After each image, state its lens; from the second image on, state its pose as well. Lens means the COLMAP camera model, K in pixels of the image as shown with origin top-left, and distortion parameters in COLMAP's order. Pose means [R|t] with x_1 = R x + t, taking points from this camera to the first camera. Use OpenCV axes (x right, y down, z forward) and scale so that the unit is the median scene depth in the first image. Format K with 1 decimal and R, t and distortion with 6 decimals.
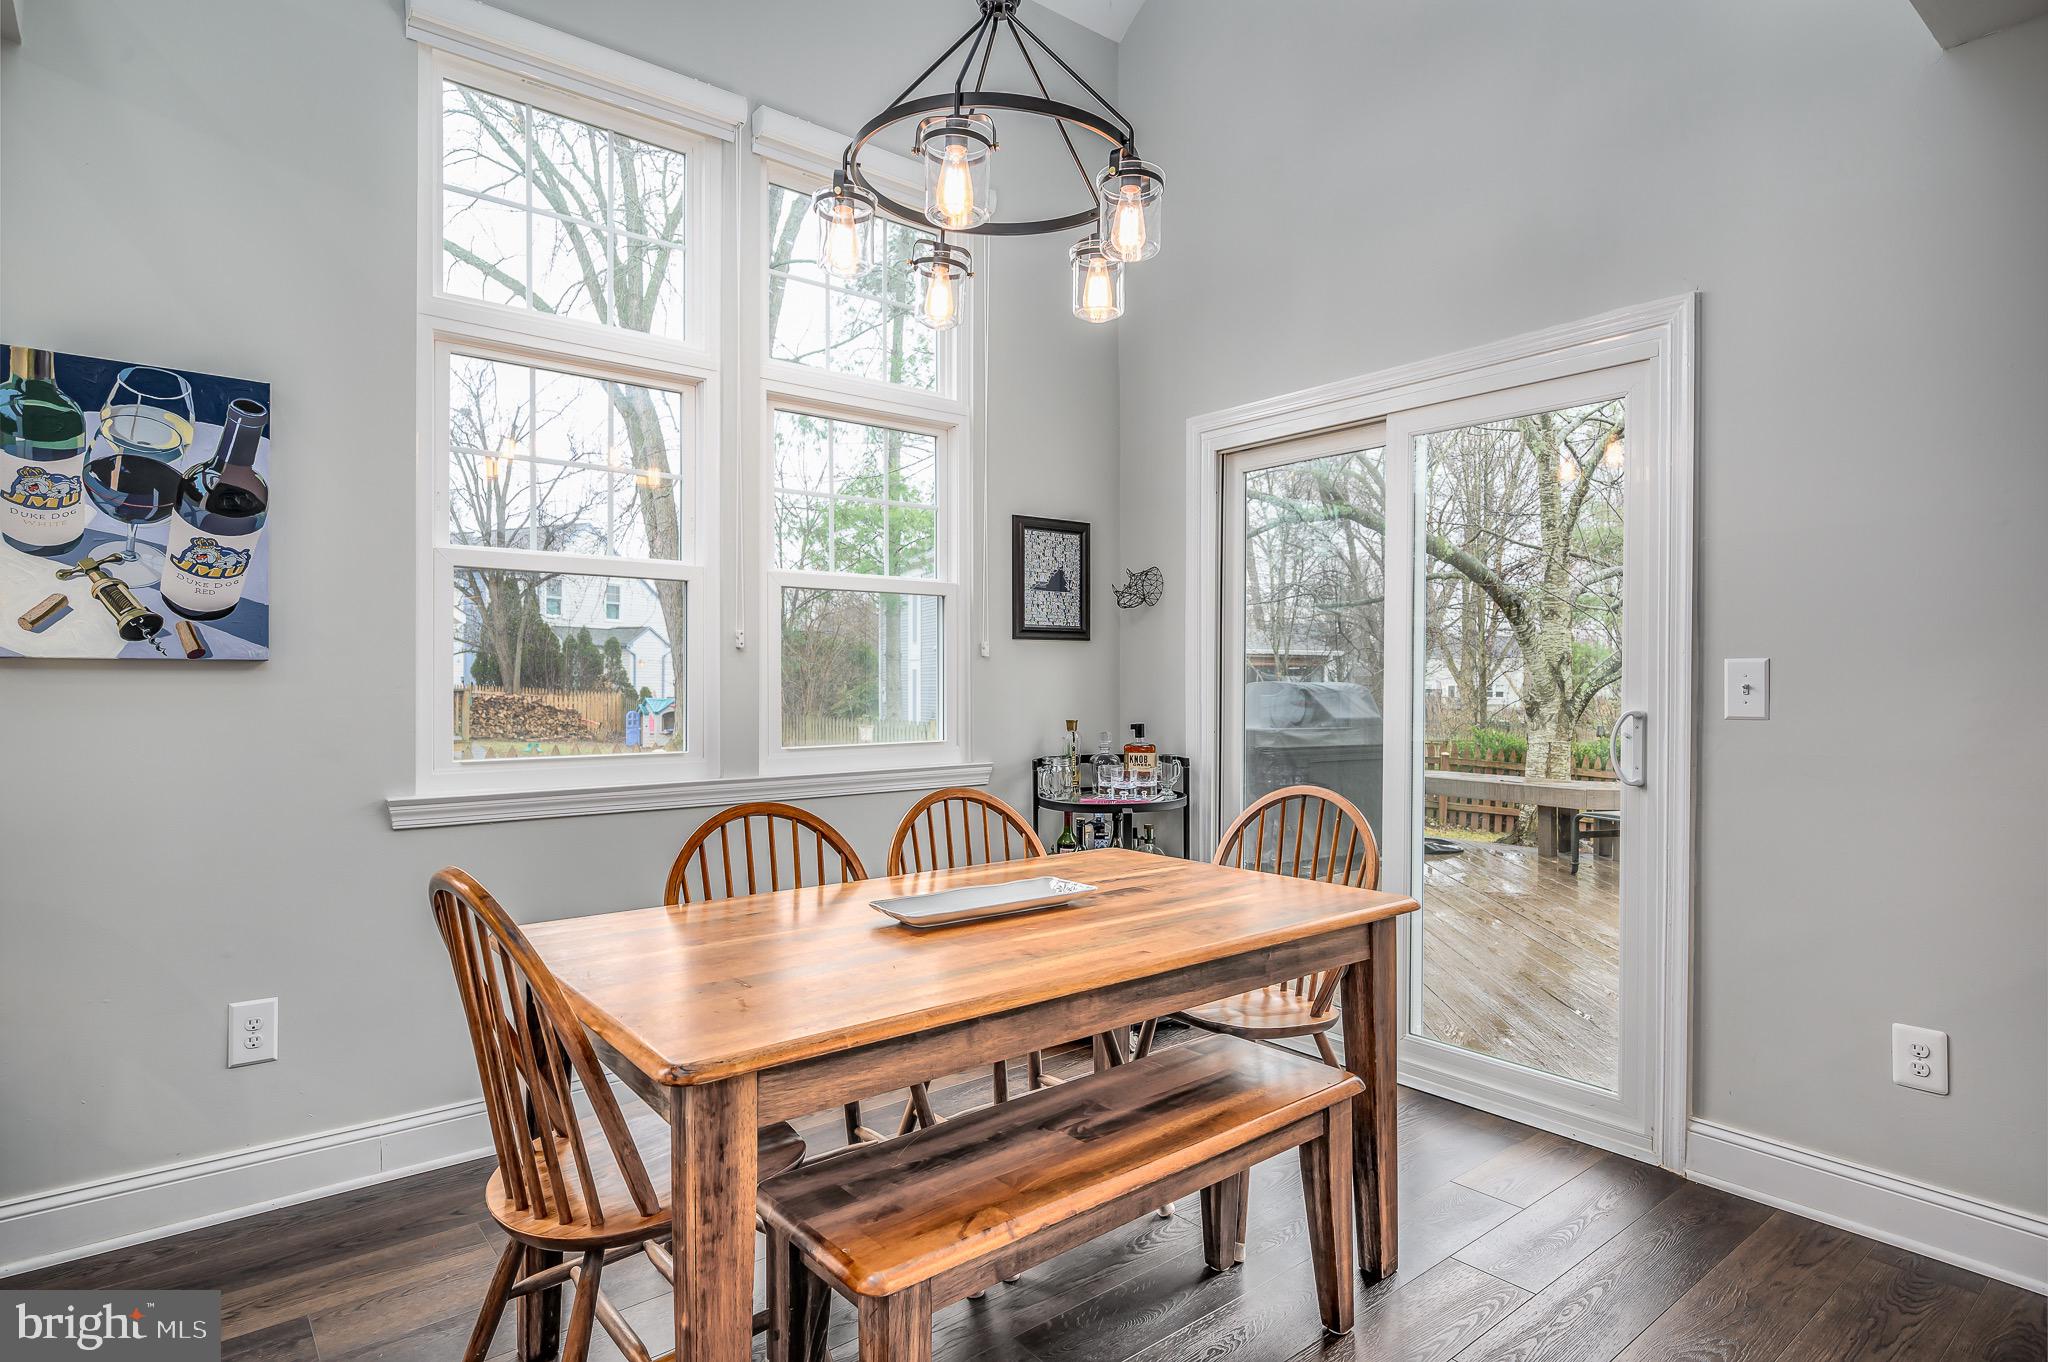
lens RADIAL K [[1113.6, 0, 1012.8], [0, 1113.6, 684.4], [0, 0, 1]] dist [0.004240, -0.000087]
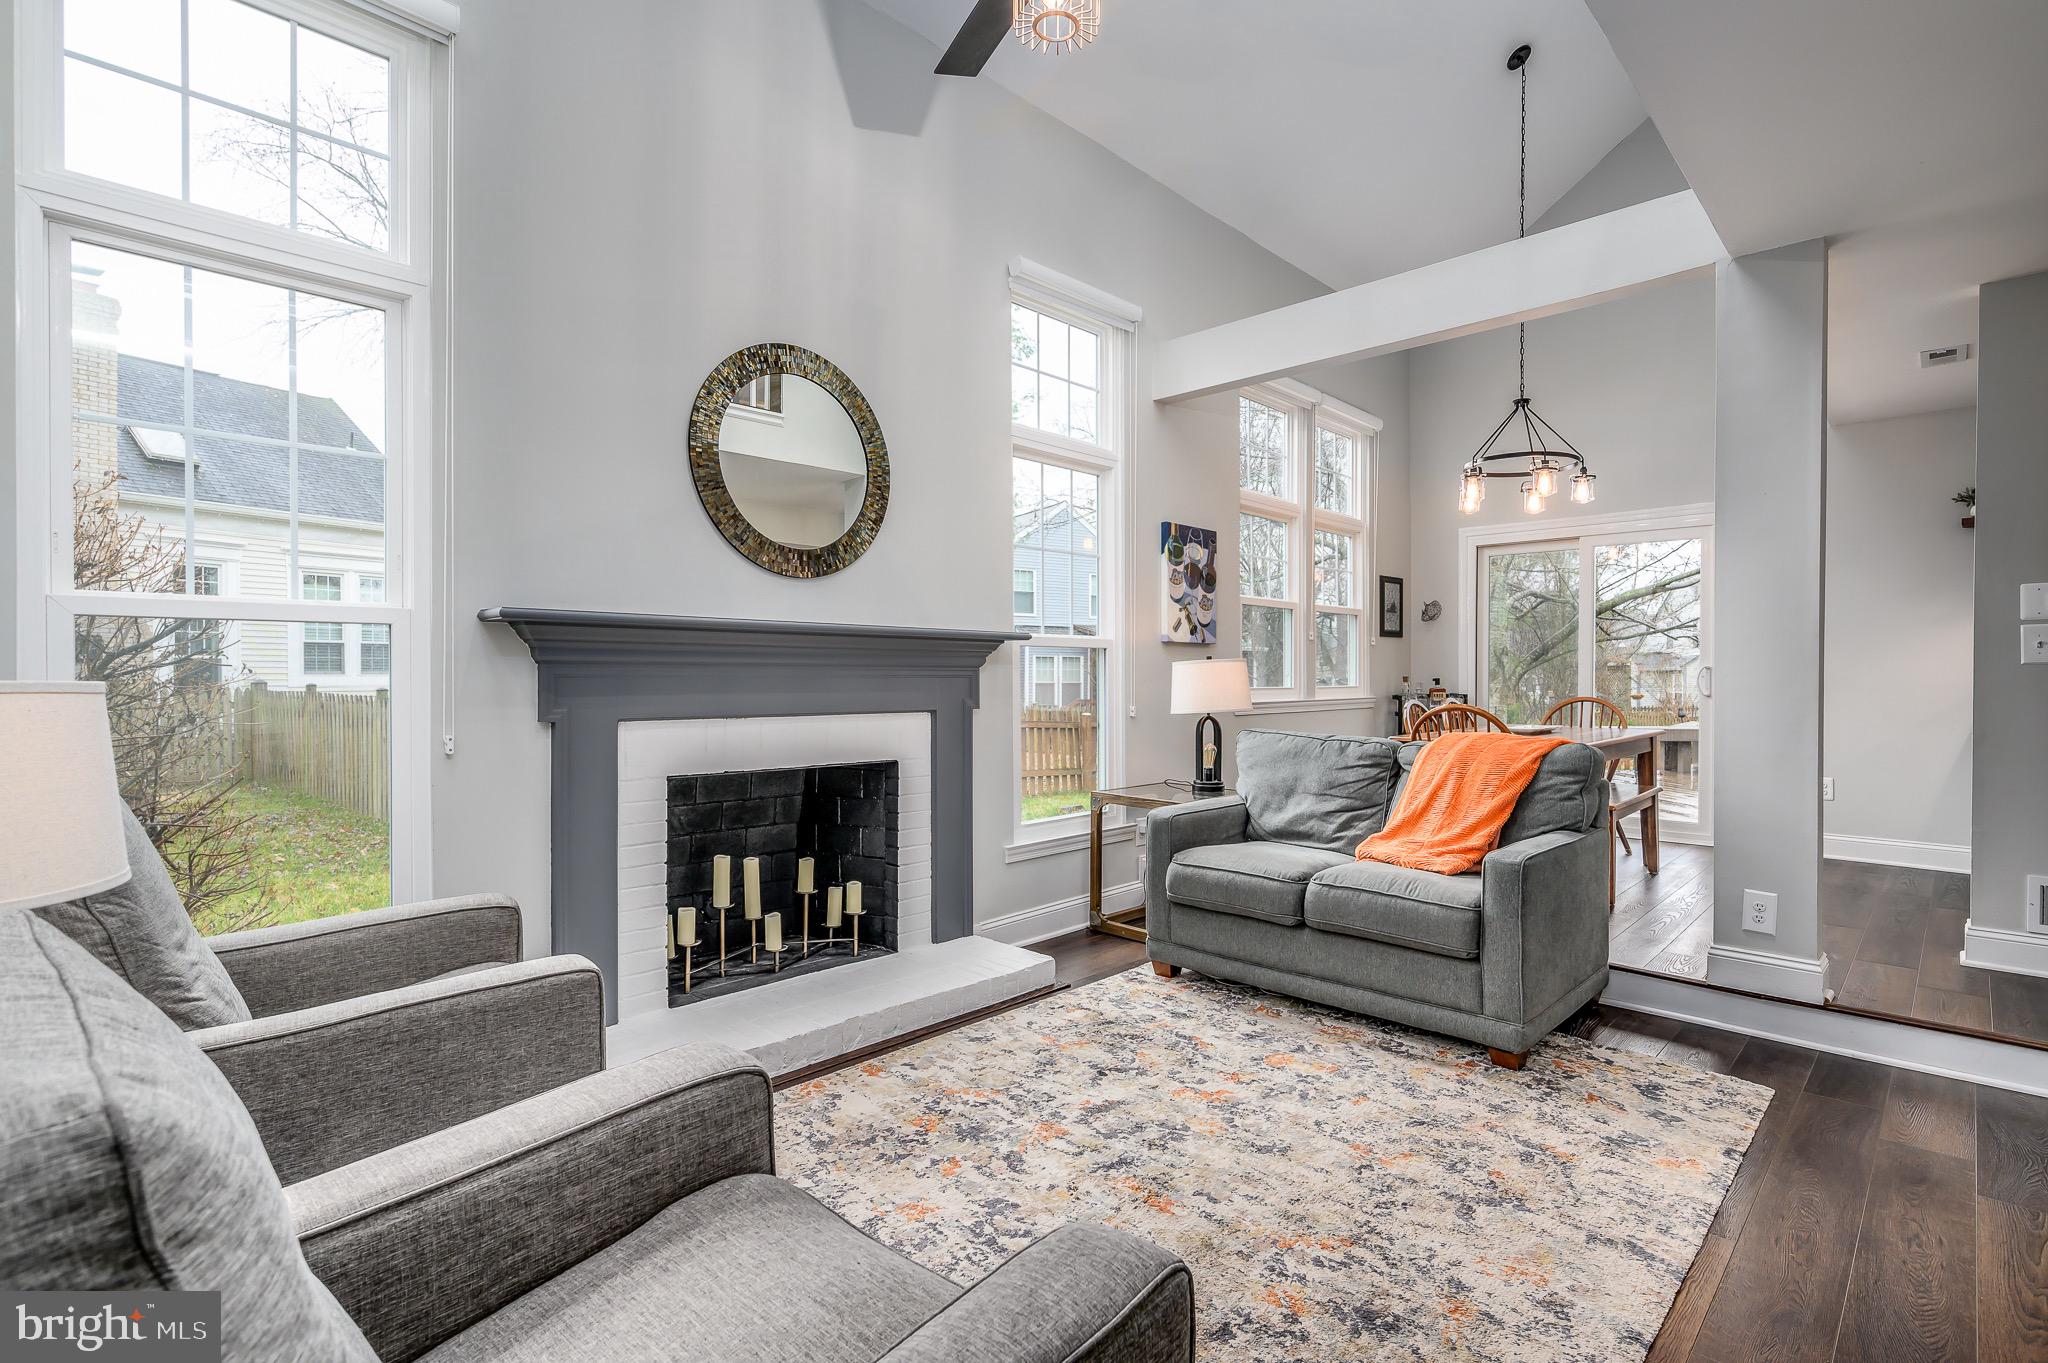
lens RADIAL K [[992.2, 0, 1030.2], [0, 992.2, 677.5], [0, 0, 1]] dist [0.005499, 0.001153]
pose [[0.991935, -0.001686, 0.126740, -1.410330], [0.001899, 0.999997, -0.001566, 0.058203], [-0.126737, 0.001794, 0.991935, -1.171764]]
